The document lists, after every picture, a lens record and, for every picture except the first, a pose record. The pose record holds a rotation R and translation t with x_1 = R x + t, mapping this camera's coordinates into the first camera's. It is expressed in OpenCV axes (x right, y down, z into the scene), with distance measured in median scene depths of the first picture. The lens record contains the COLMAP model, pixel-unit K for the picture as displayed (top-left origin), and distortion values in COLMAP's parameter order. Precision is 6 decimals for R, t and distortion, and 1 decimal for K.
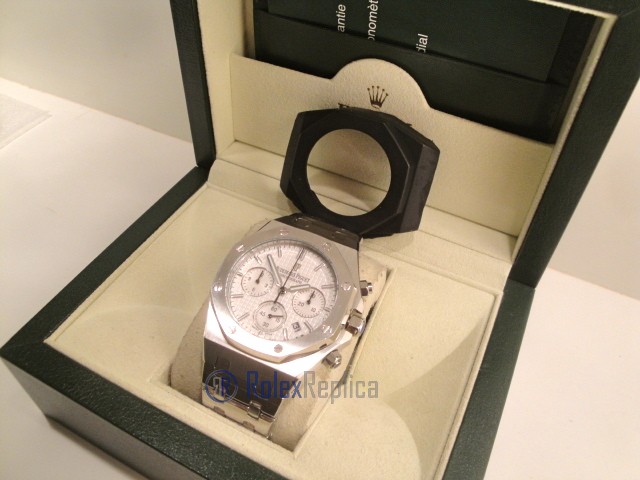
lens RADIAL K [[522.6, 0, 319.6], [0, 522.6, 241.1], [0, 0, 1]] dist [-0.143921, 0.086449]
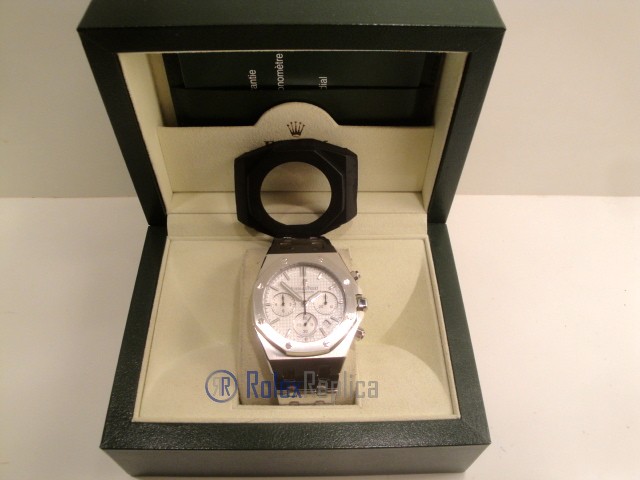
lens RADIAL K [[522.6, 0, 319.5], [0, 522.6, 244.6], [0, 0, 1]] dist [-0.143921, 0.086449]
pose [[0.885598, -0.381005, 0.265614, -0.289325], [0.344397, 0.922399, 0.174844, -0.228326], [-0.311619, -0.063365, 0.948092, -0.238347]]
